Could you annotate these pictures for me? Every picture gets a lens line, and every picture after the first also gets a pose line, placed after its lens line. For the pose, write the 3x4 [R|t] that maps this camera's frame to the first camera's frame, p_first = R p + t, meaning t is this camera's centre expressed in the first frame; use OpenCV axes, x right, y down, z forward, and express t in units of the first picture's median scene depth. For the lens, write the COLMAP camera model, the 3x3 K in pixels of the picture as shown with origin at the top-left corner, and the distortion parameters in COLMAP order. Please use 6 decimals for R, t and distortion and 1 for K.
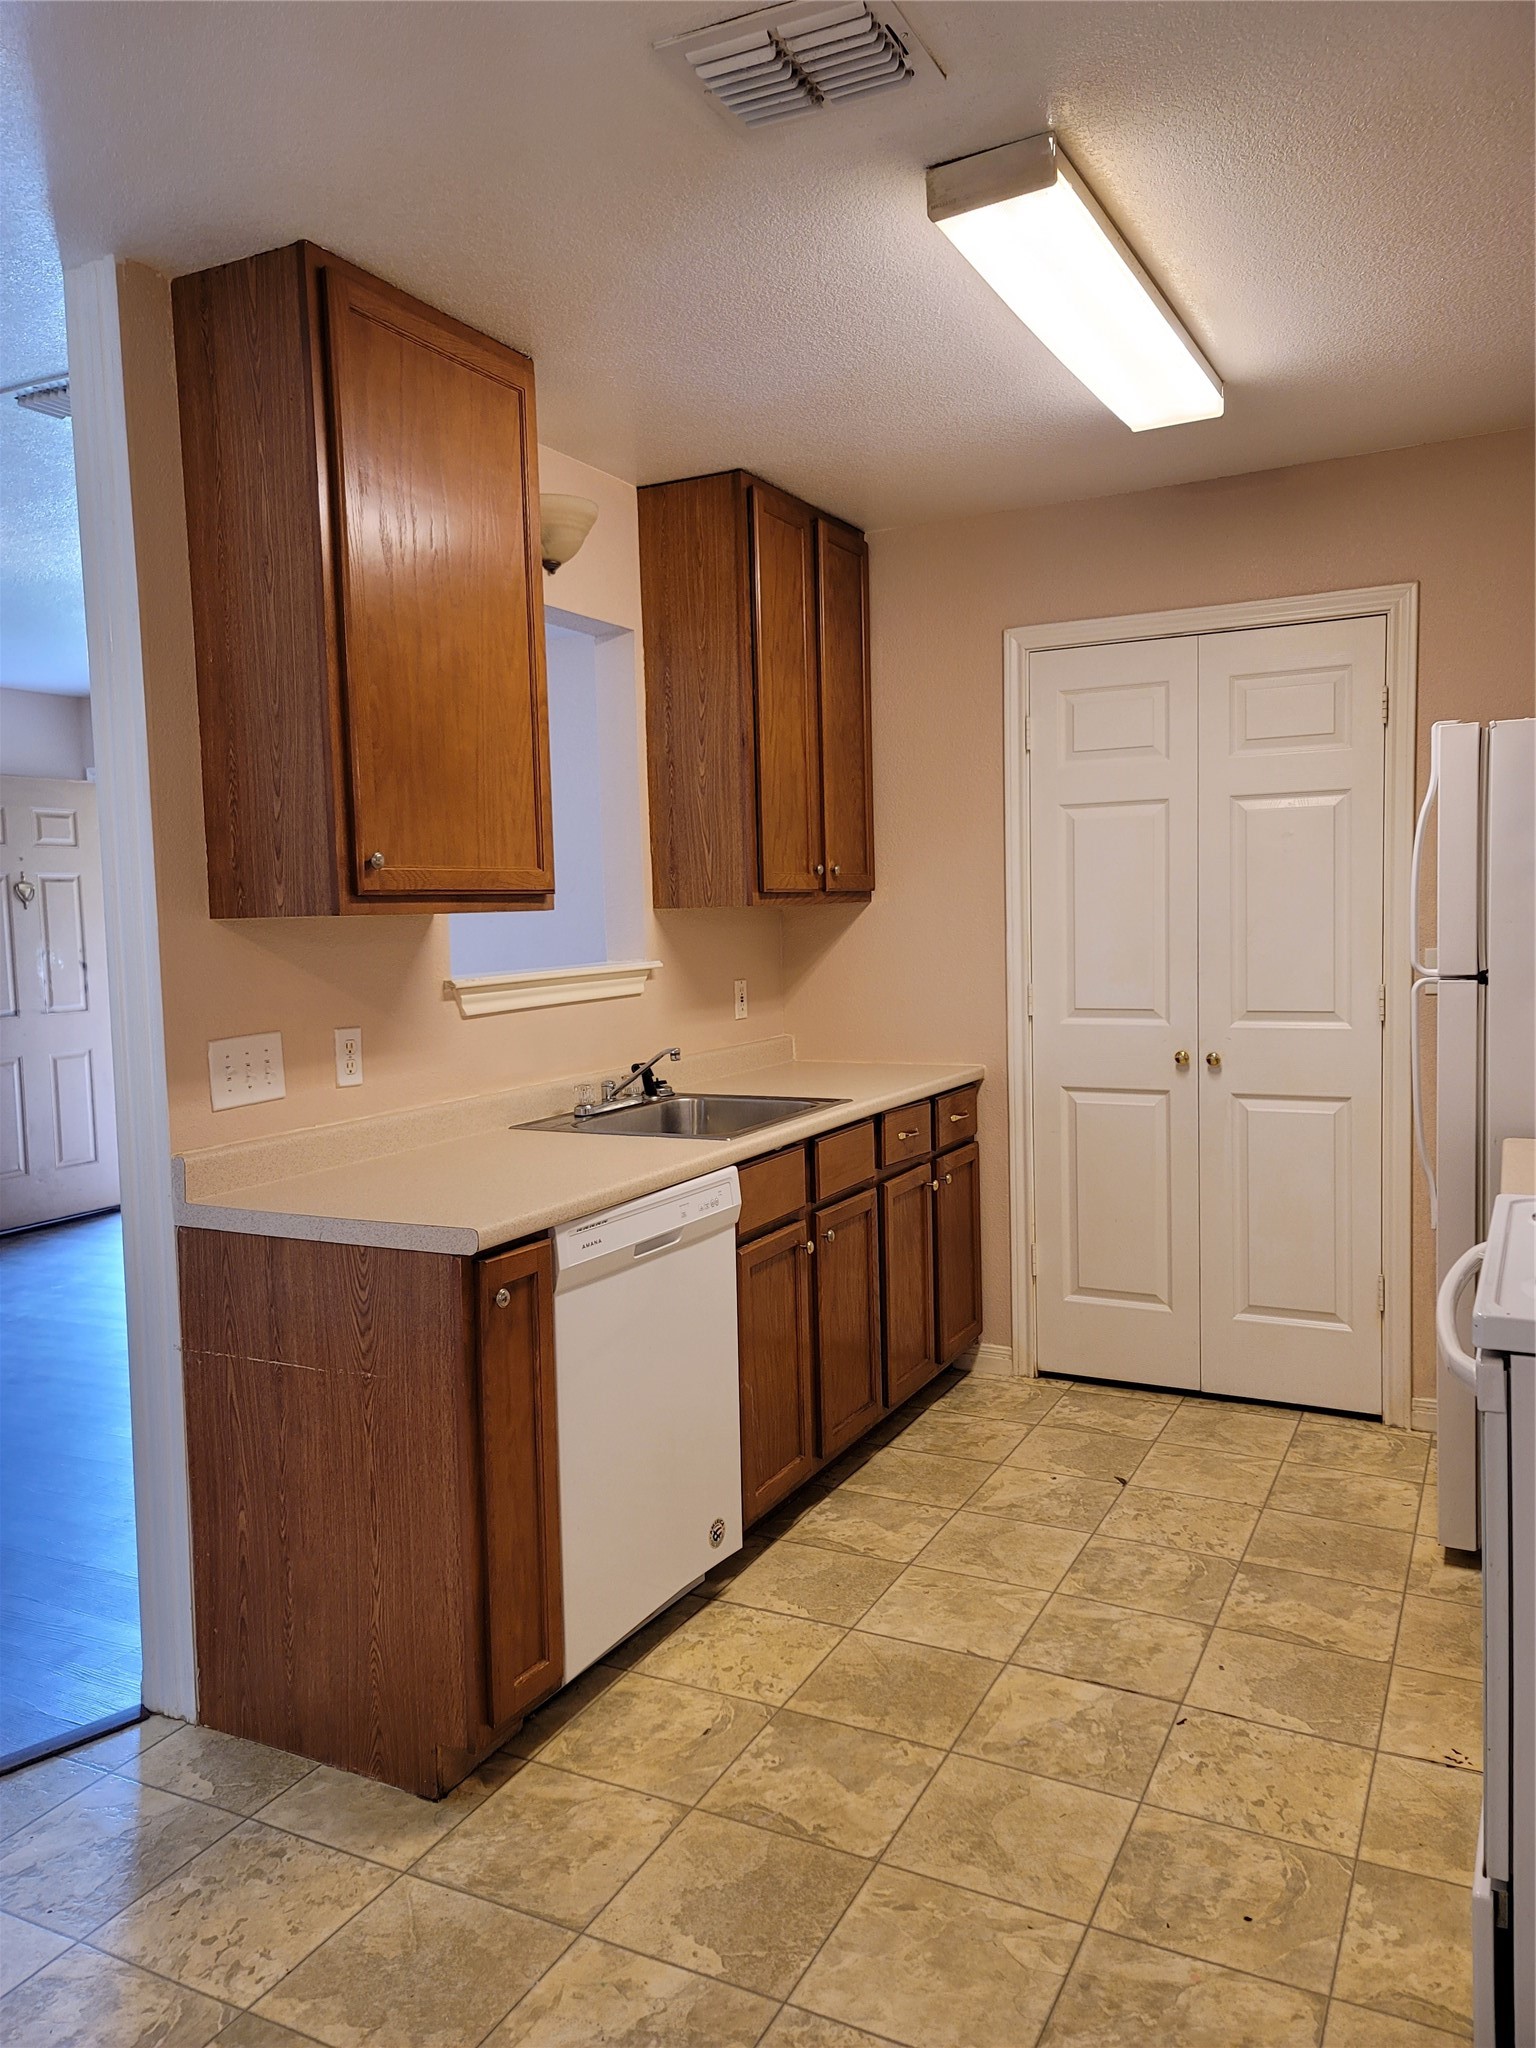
lens RADIAL K [[1514.9, 0, 764.1], [0, 1514.9, 1005.8], [0, 0, 1]] dist [0.067689, -0.050604]
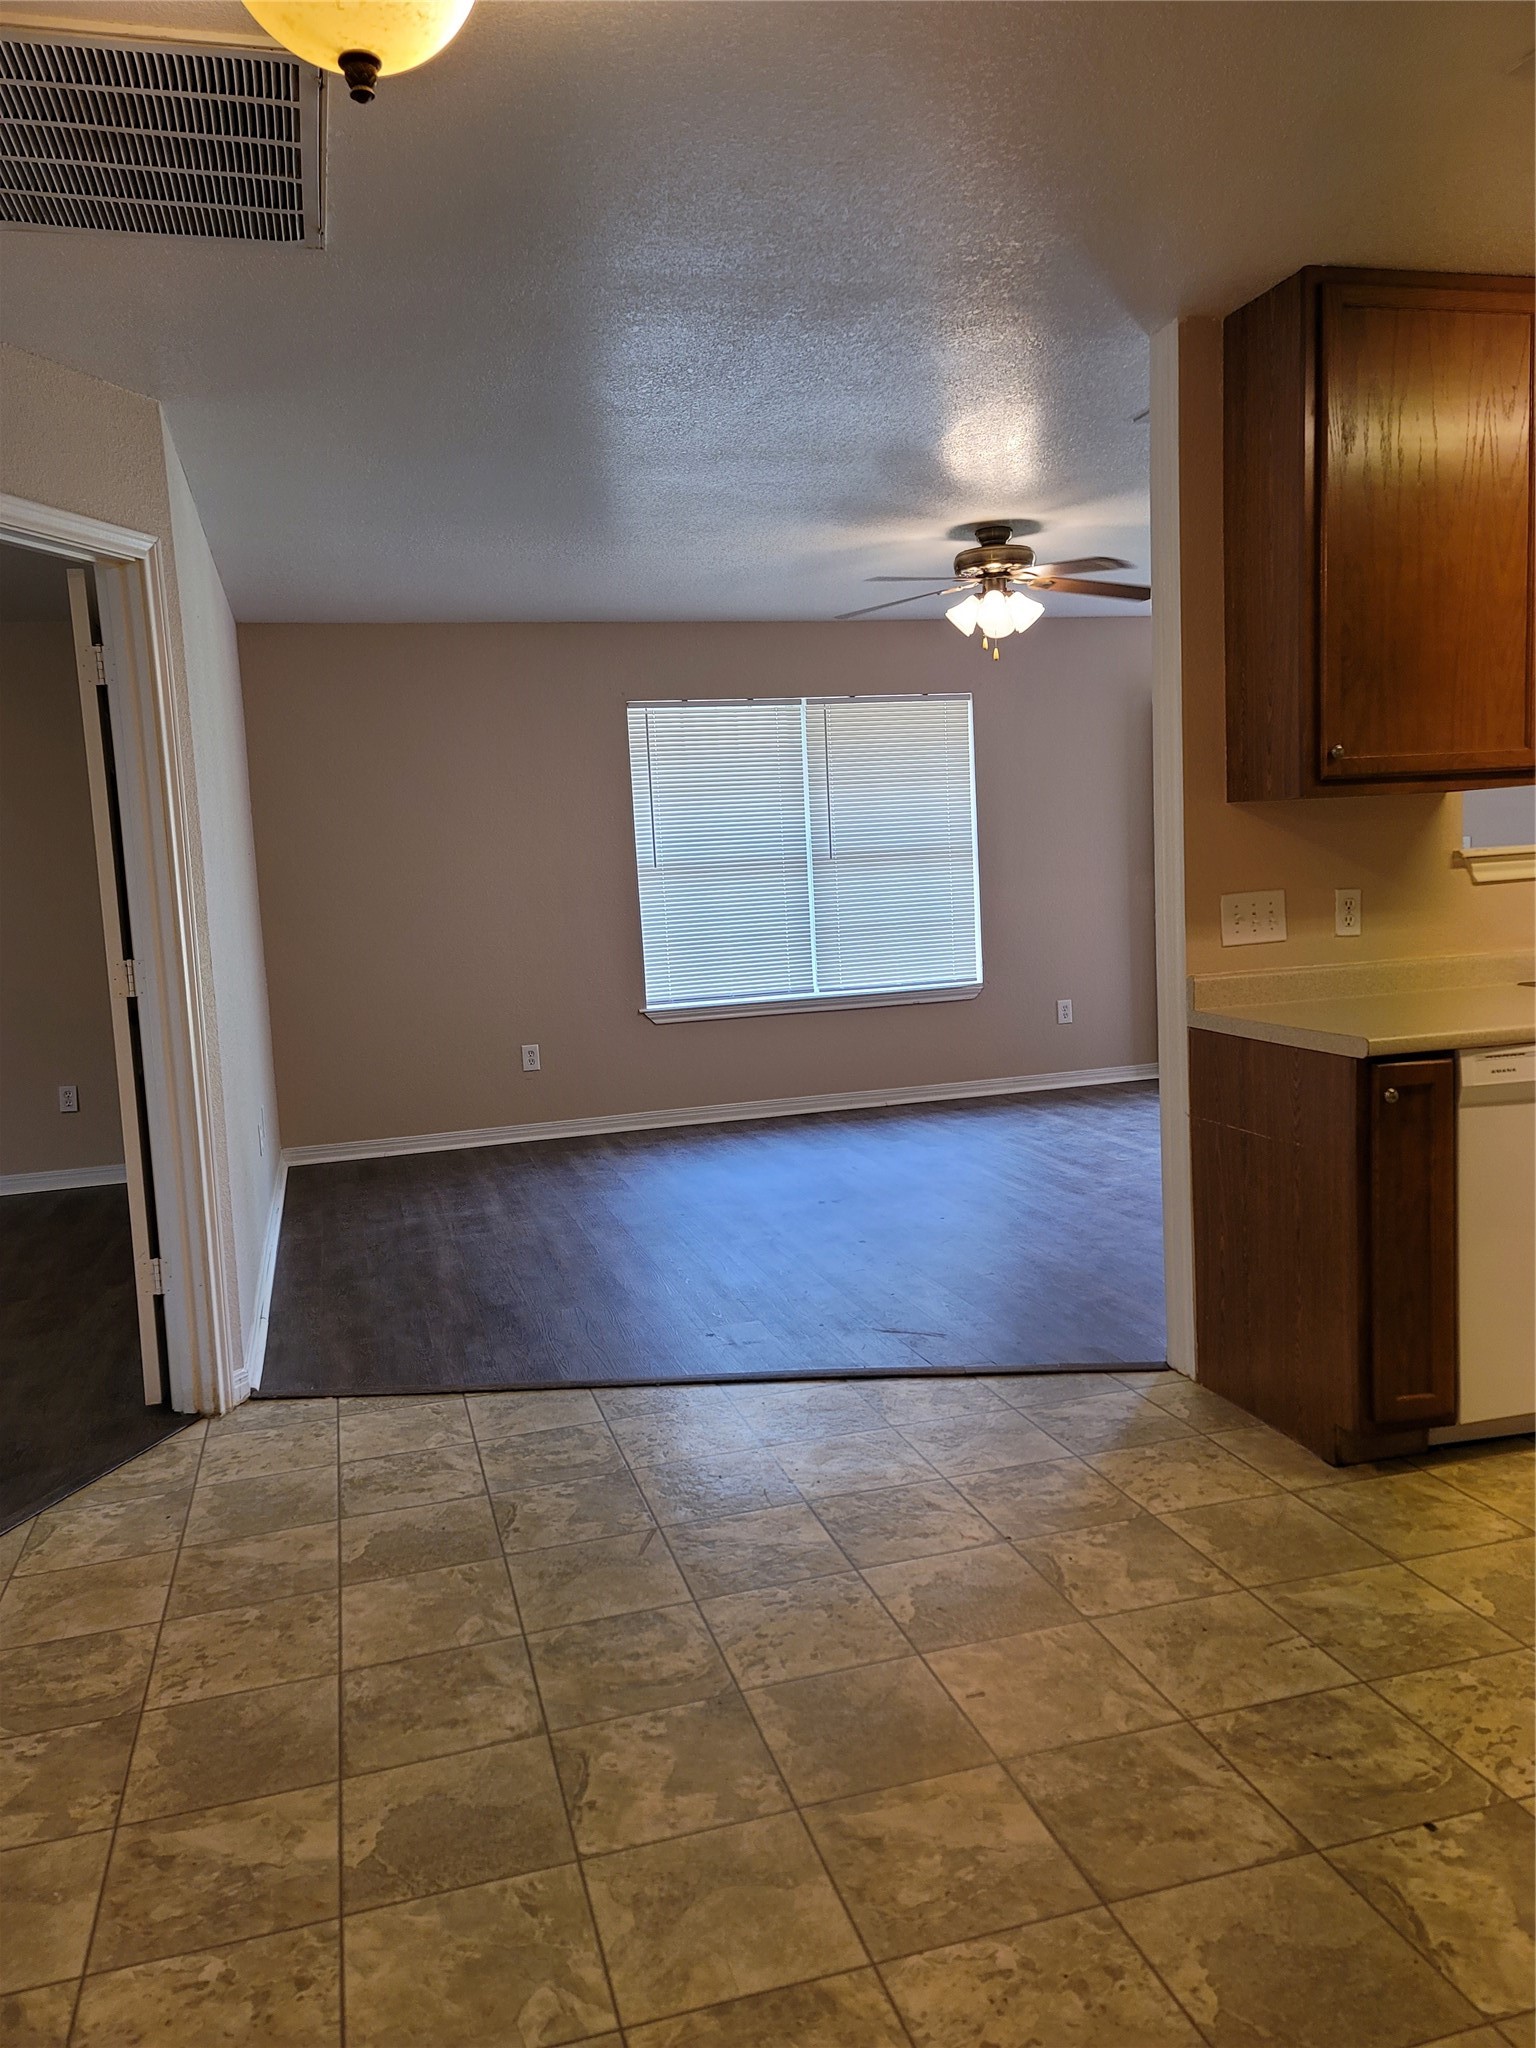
lens RADIAL K [[1514.9, 0, 760.1], [0, 1514.9, 1019.3], [0, 0, 1]] dist [0.067689, -0.050604]
pose [[0.684835, 0.070714, -0.725259, 0.359394], [-0.015242, 0.996453, 0.082764, 0.028753], [0.728539, -0.045625, 0.683483, -0.233899]]
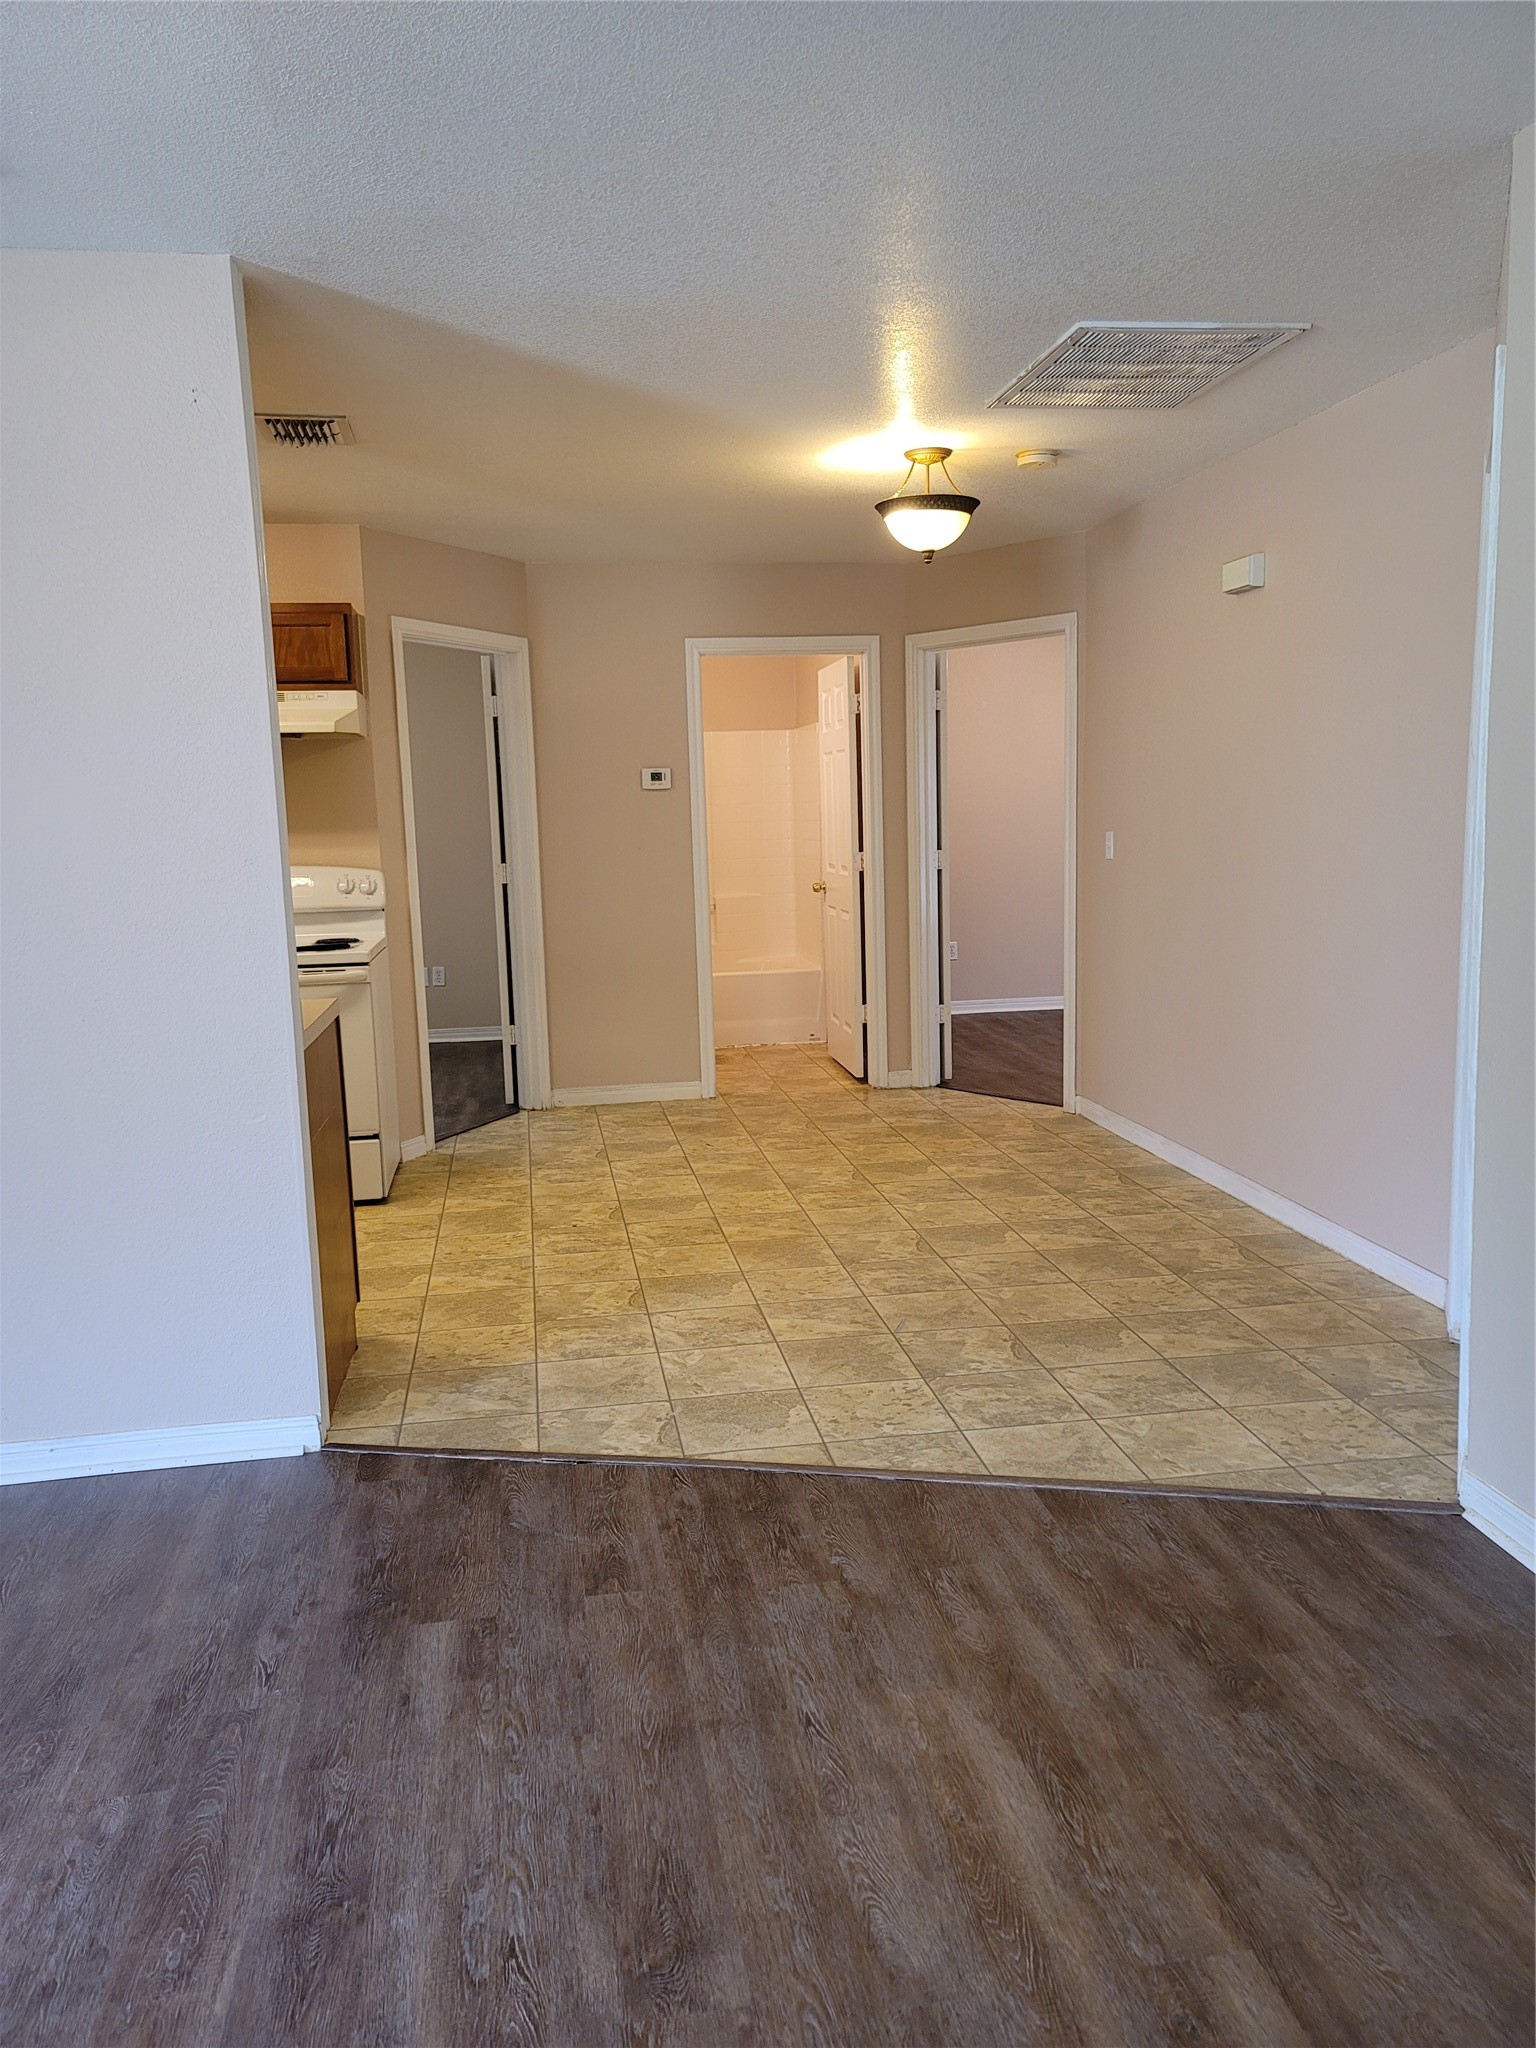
lens RADIAL K [[1514.9, 0, 759.1], [0, 1514.9, 1001.0], [0, 0, 1]] dist [0.067689, -0.050604]
pose [[-0.593128, -0.062860, 0.802650, -1.680269], [0.094479, 0.984625, 0.146928, -0.052239], [-0.799545, 0.162981, -0.578070, 1.460476]]
